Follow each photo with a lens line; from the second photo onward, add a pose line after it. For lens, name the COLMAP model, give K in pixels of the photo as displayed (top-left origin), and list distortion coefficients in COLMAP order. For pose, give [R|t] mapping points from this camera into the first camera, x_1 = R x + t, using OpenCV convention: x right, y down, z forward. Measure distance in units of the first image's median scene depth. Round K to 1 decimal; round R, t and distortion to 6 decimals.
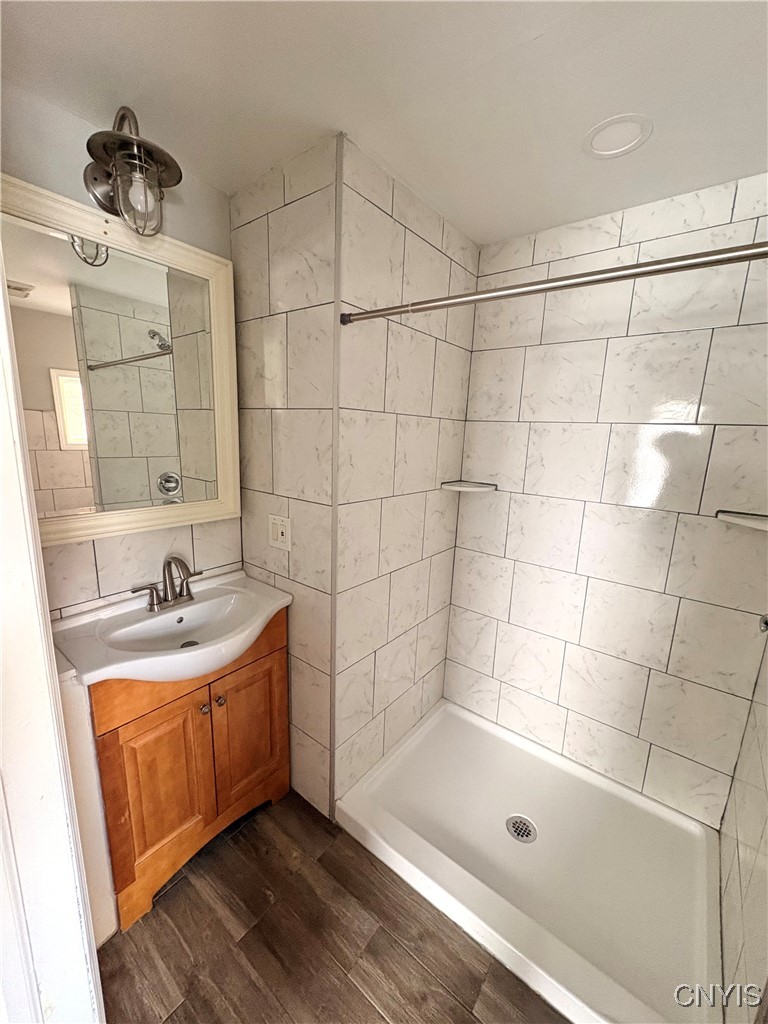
lens RADIAL K [[406.6, 0, 375.5], [0, 406.6, 508.3], [0, 0, 1]] dist [-0.002295, -0.000176]
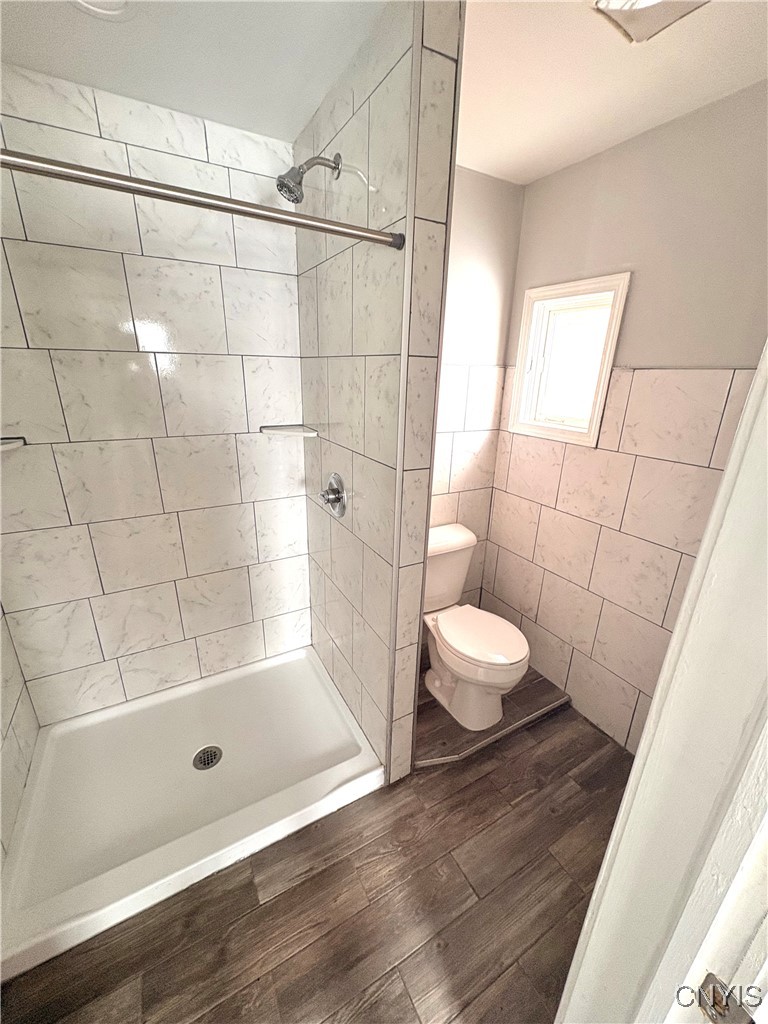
lens RADIAL K [[406.6, 0, 377.1], [0, 406.6, 513.9], [0, 0, 1]] dist [-0.002295, -0.000176]
pose [[0.384459, -0.329021, 0.862517, -0.161903], [0.171607, 0.943515, 0.283426, -0.028868], [-0.907051, 0.039049, 0.419206, 0.123558]]
